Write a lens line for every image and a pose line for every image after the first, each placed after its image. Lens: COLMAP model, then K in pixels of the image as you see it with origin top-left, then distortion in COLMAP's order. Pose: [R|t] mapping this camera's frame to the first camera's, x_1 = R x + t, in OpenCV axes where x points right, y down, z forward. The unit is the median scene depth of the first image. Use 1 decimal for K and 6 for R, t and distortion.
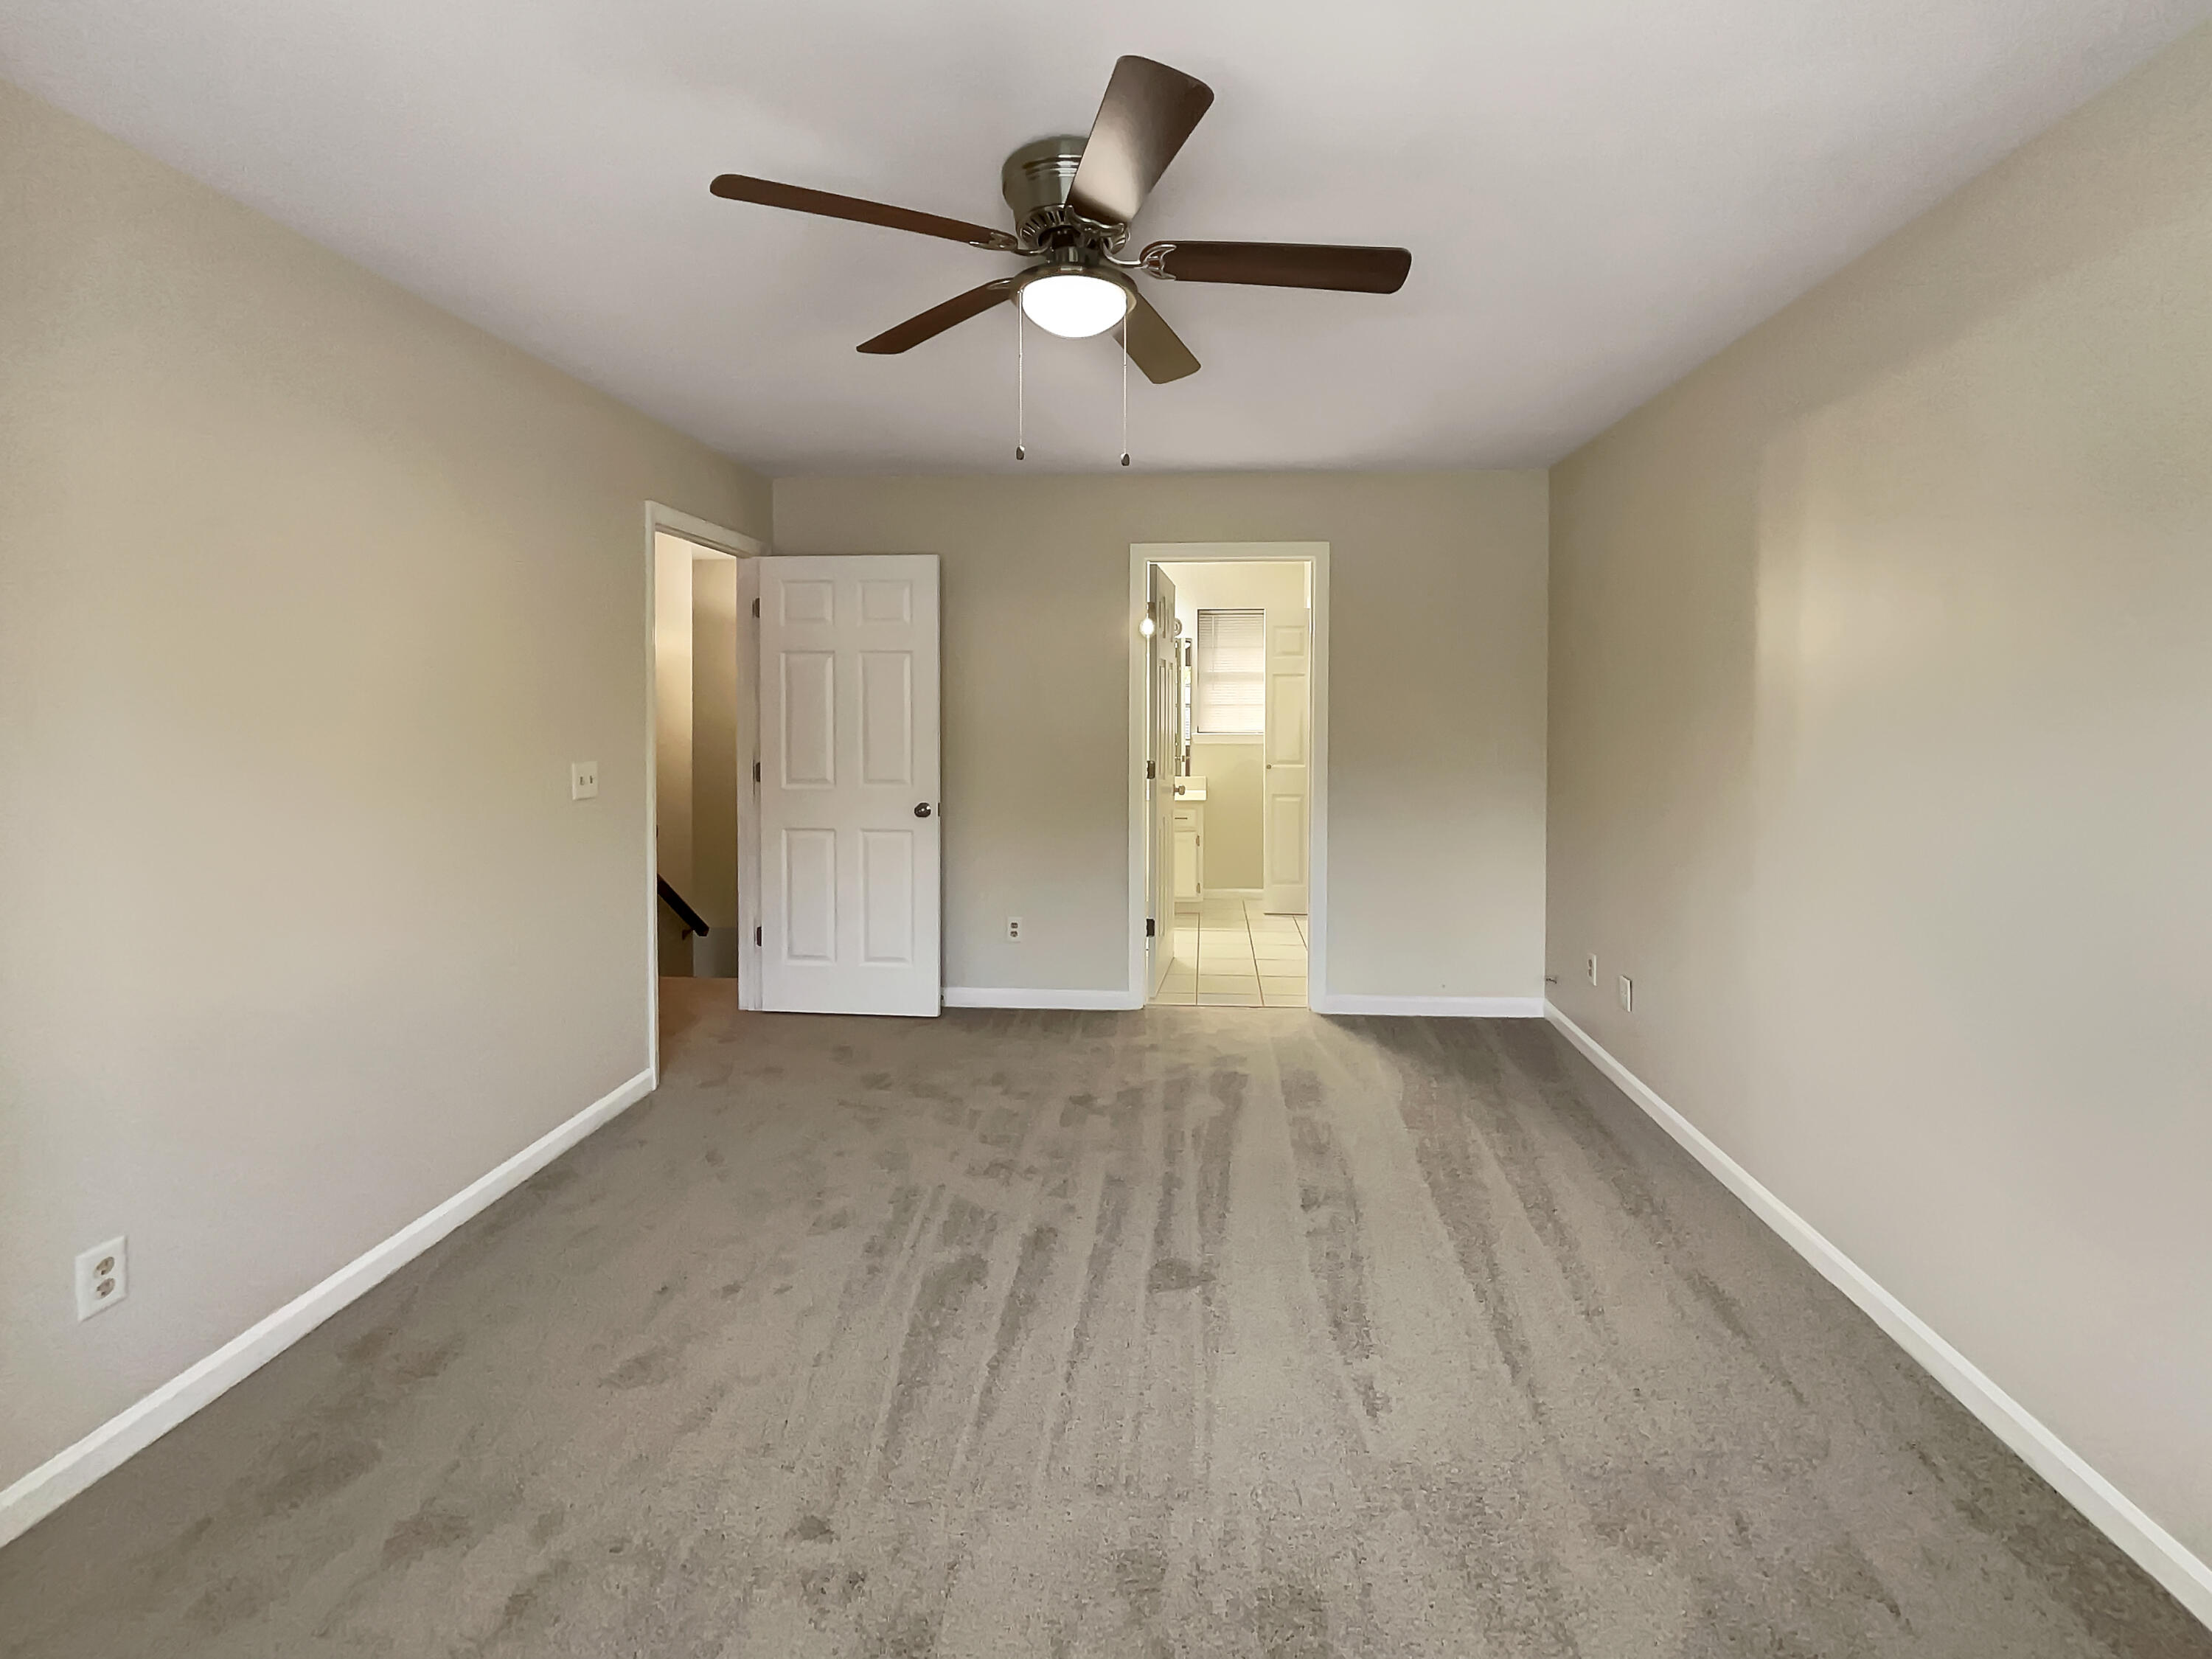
lens RADIAL K [[912.4, 0, 1105.9], [0, 912.4, 717.6], [0, 0, 1]] dist [0.003092, 0.000009]
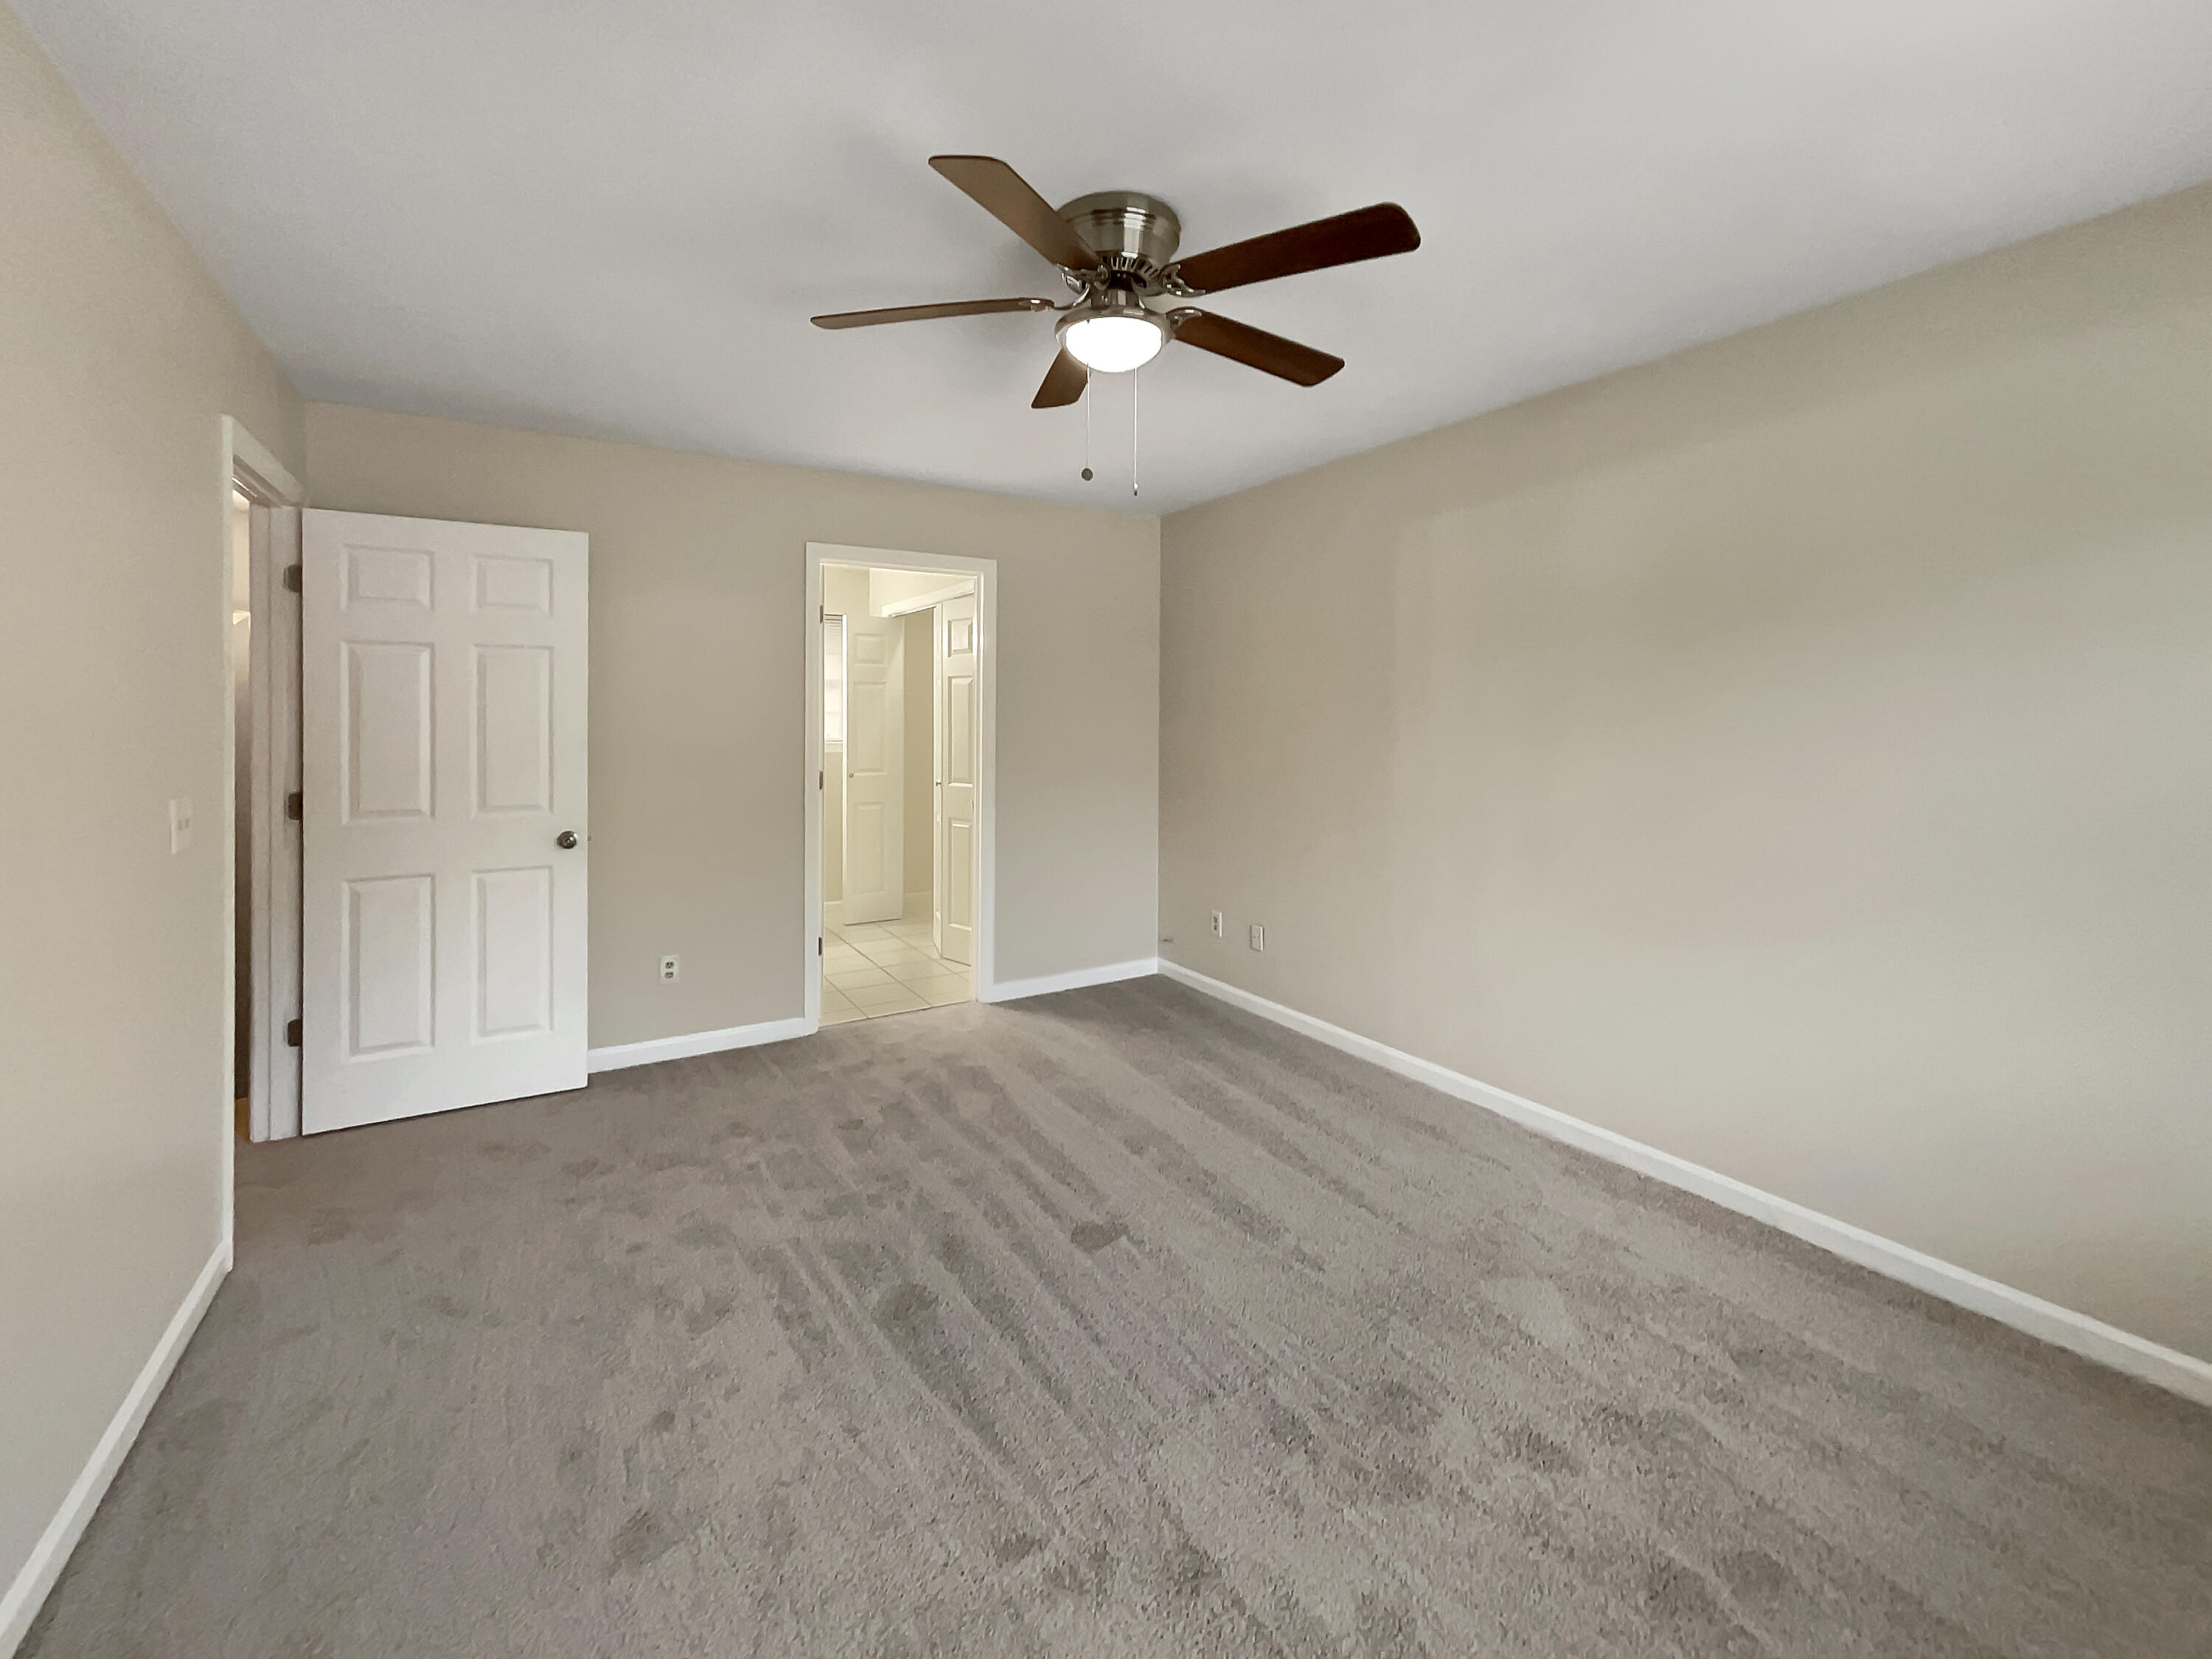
lens RADIAL K [[915.6, 0, 1111.1], [0, 915.6, 723.4], [0, 0, 1]] dist [-0.009220, 0.005857]
pose [[0.830345, -0.008047, 0.557191, -0.252074], [0.008933, 0.999959, 0.001129, -0.000846], [-0.557178, 0.004040, 0.830383, 0.040106]]
